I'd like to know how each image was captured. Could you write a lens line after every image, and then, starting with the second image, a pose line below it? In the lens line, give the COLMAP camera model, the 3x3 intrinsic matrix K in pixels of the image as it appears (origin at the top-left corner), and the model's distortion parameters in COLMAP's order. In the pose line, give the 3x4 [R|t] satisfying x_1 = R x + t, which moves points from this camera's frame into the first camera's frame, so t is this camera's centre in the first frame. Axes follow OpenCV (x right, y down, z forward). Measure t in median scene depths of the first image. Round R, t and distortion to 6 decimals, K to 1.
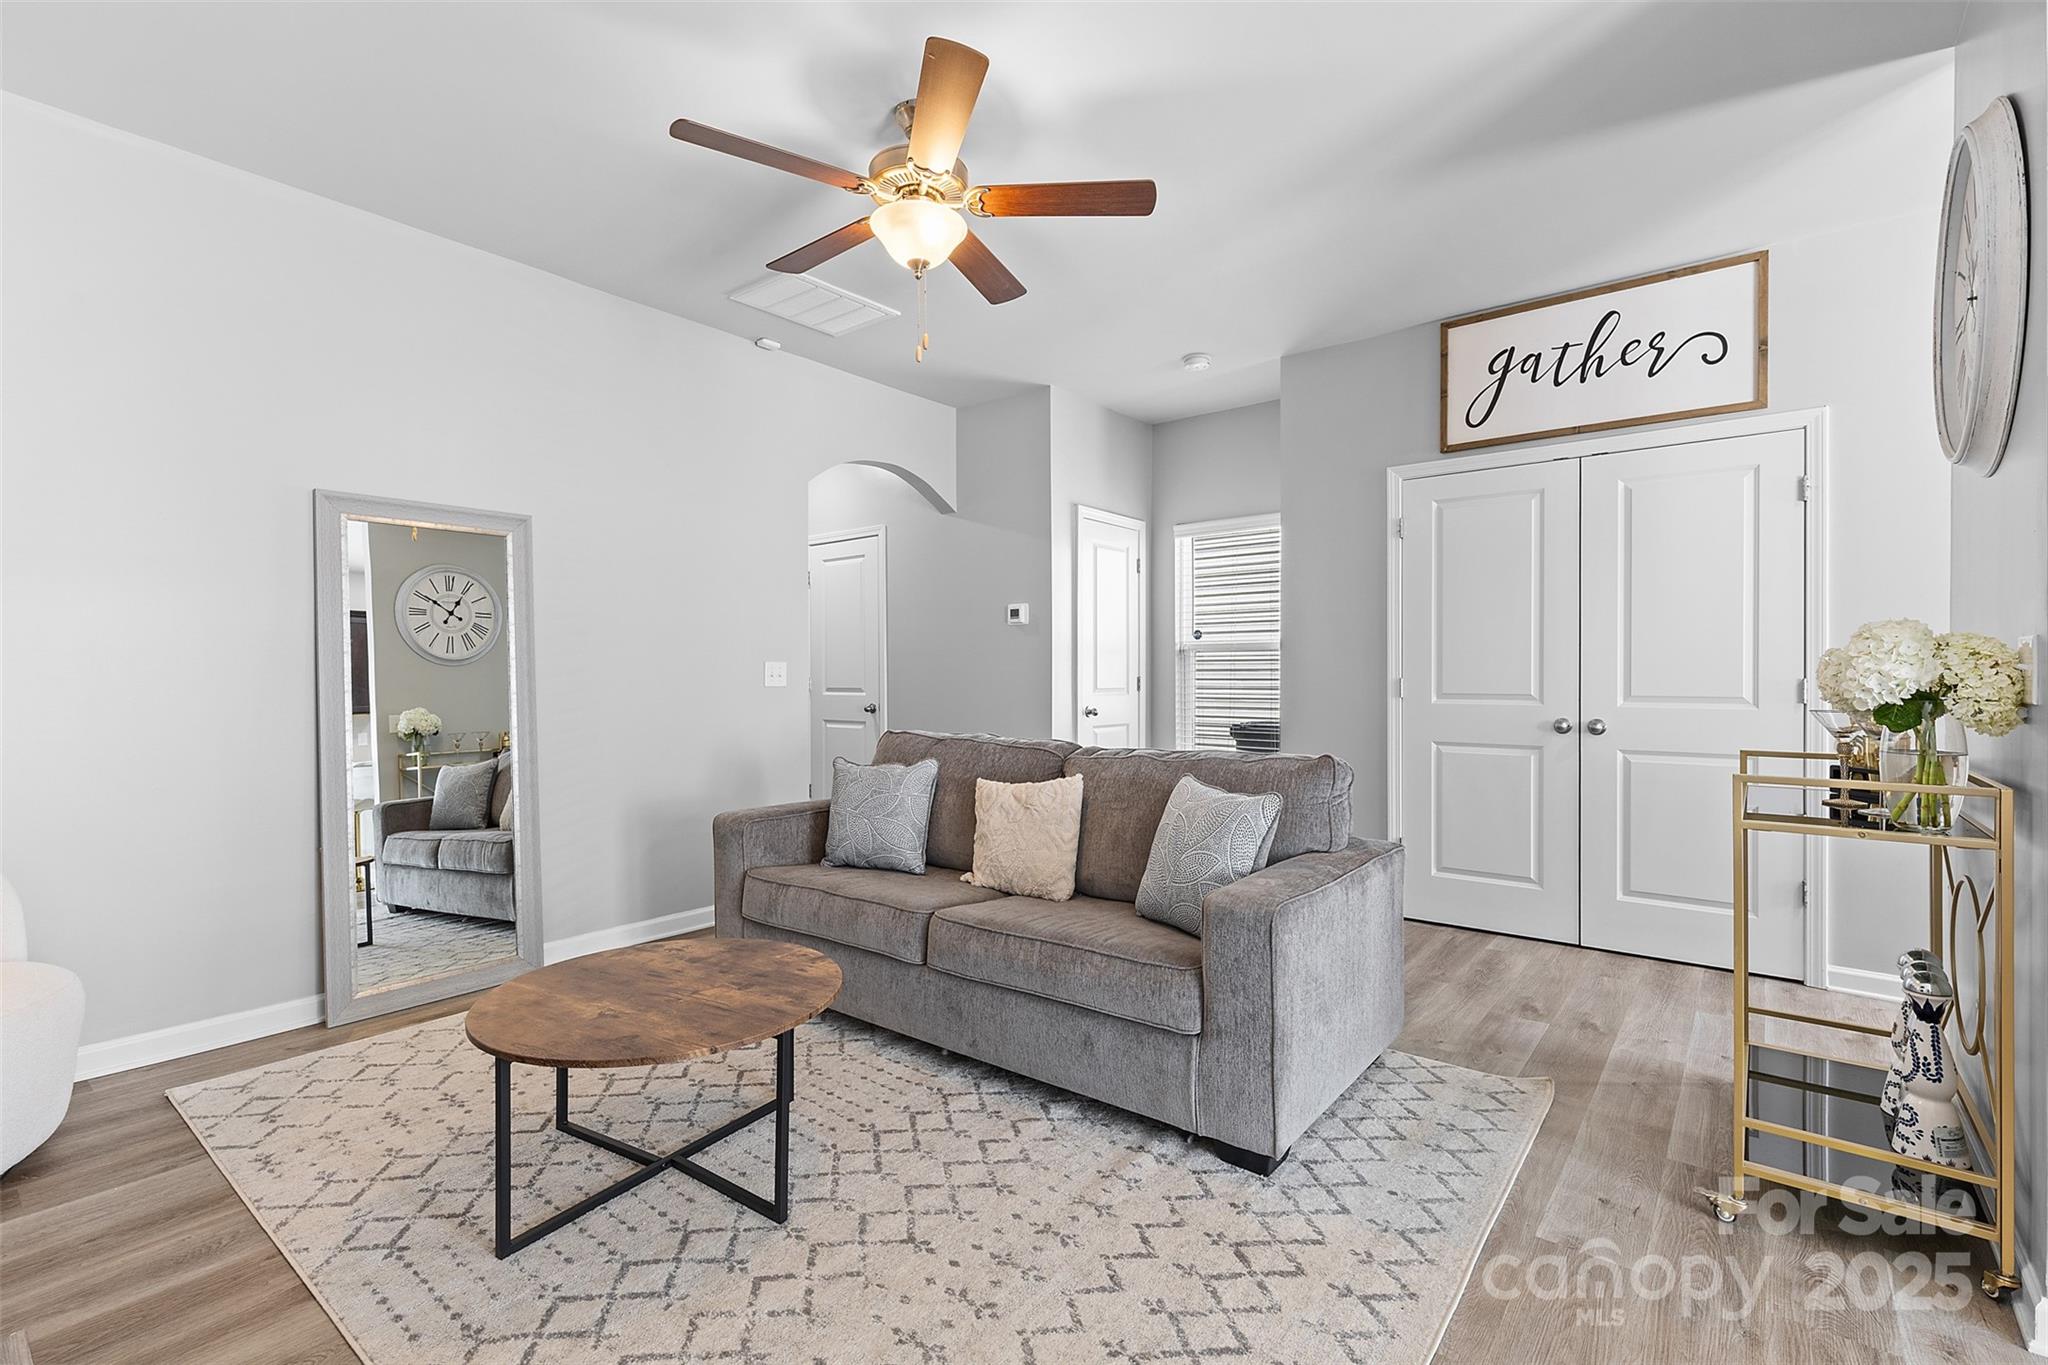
lens RADIAL K [[918.1, 0, 1022.0], [0, 918.1, 679.0], [0, 0, 1]] dist [0.002870, -0.000177]
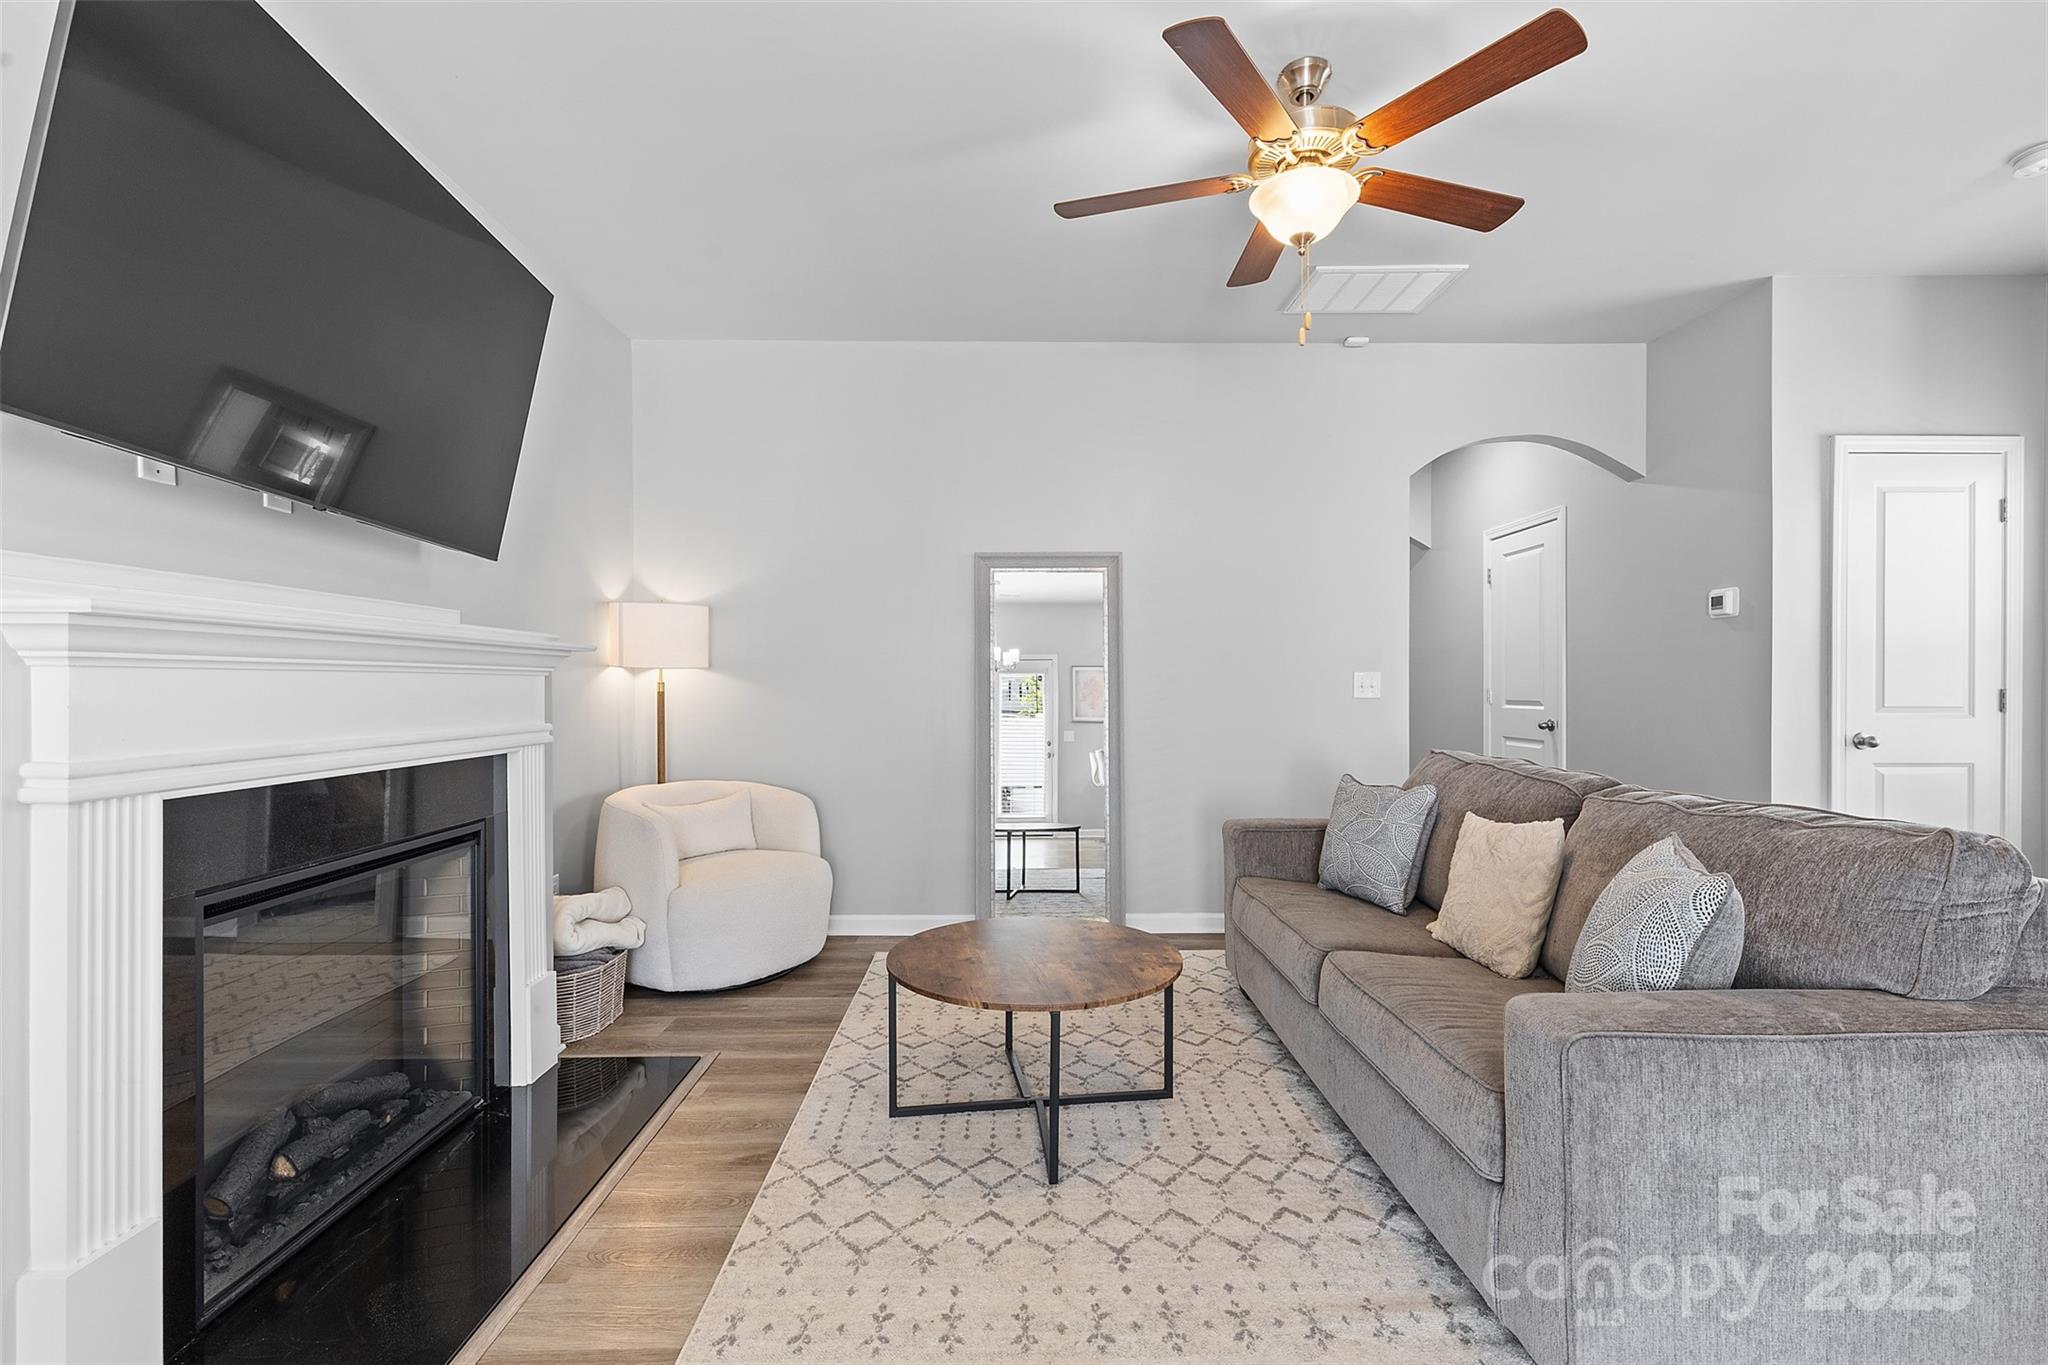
lens RADIAL K [[921.7, 0, 1019.3], [0, 921.7, 689.6], [0, 0, 1]] dist [0.004491, -0.000183]
pose [[0.632810, 0.004546, -0.774293, 0.384672], [-0.003089, 0.999990, 0.003347, -0.003789], [0.774301, 0.000274, 0.632818, 0.181412]]
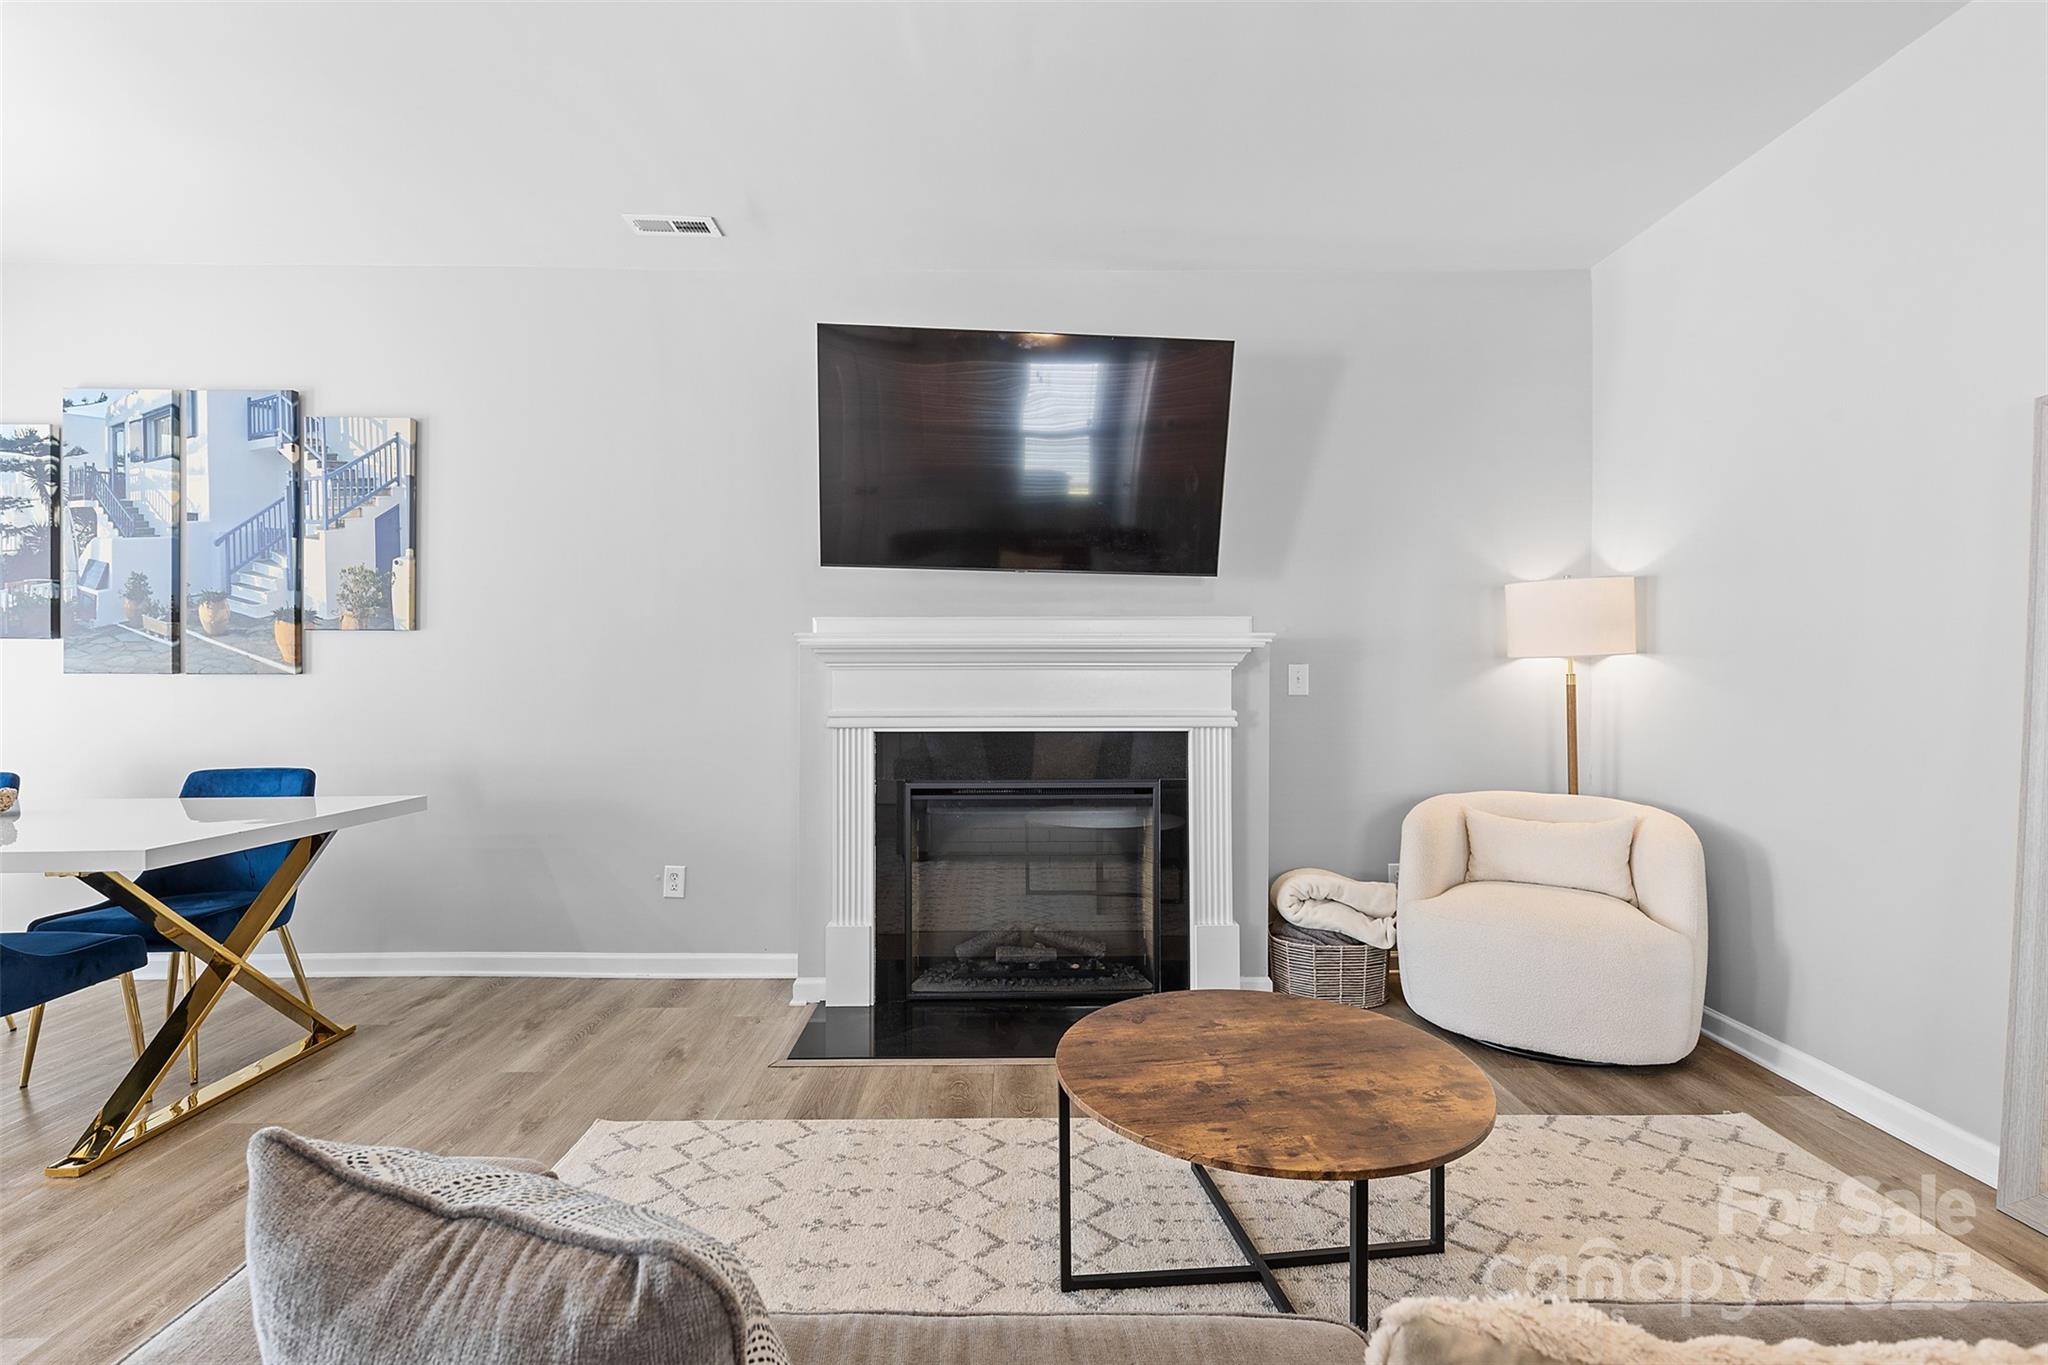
lens RADIAL K [[921.7, 0, 1019.3], [0, 921.7, 689.6], [0, 0, 1]] dist [0.004491, -0.000183]
pose [[-0.775266, 0.010401, -0.631550, 0.229122], [-0.000812, 0.999847, 0.017463, -0.008356], [0.631635, 0.014051, -0.775139, 1.130654]]
